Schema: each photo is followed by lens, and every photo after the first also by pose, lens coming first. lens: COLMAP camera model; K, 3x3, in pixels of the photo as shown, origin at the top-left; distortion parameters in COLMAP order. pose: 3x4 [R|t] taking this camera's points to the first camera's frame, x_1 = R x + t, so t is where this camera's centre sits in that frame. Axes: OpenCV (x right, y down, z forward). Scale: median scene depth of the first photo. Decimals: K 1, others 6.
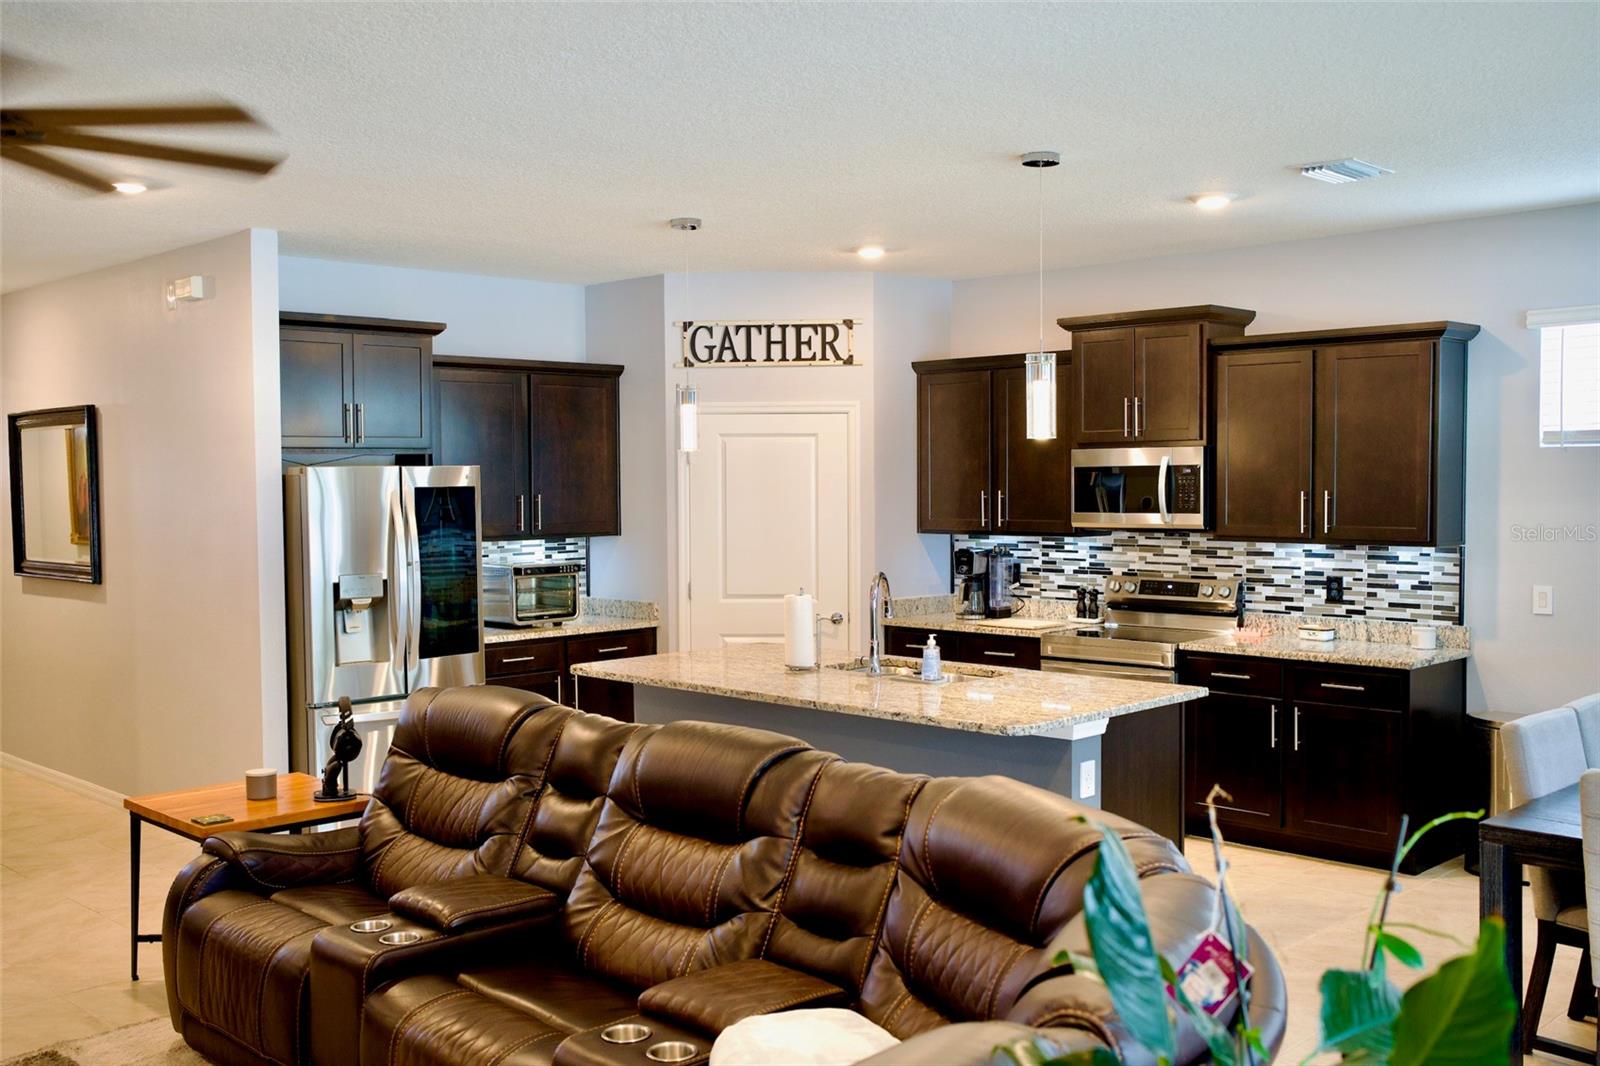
lens RADIAL K [[1546.7, 0, 800.0], [0, 1546.7, 533.0], [0, 0, 1]] dist [-0.063219, 0.203026]
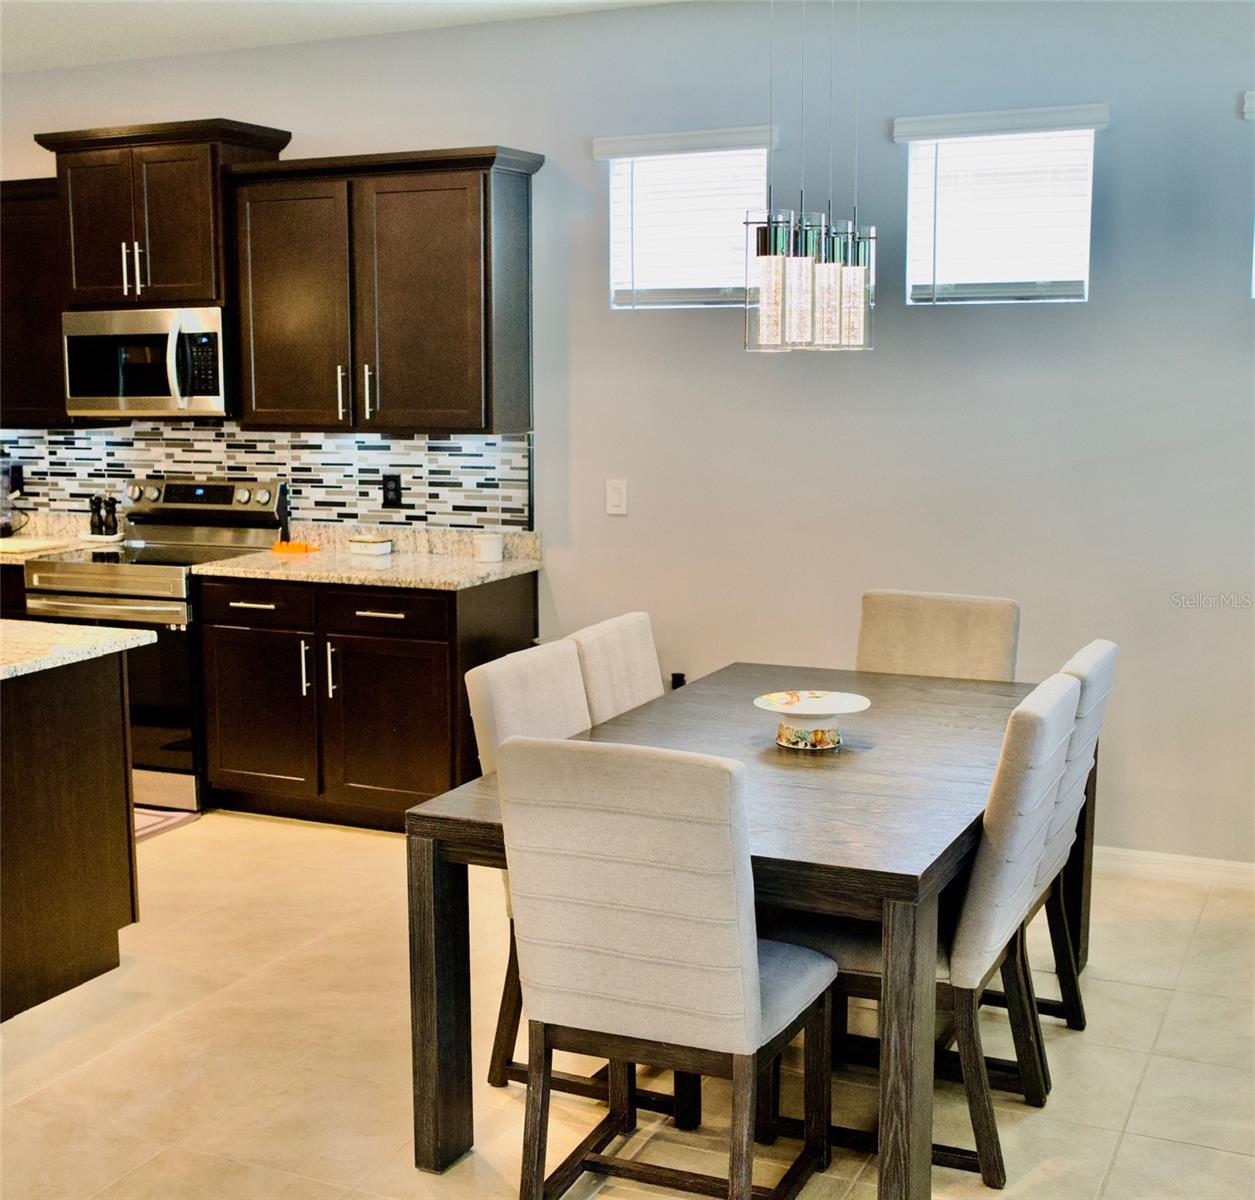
lens RADIAL K [[1714.0, 0, 627.5], [0, 1714.0, 600.0], [0, 0, 1]] dist [-0.010028, 0.012612]
pose [[0.938730, -0.049078, 0.341142, 0.152202], [0.014486, 0.994553, 0.103219, 0.003240], [-0.344349, -0.091953, 0.934328, 0.121473]]
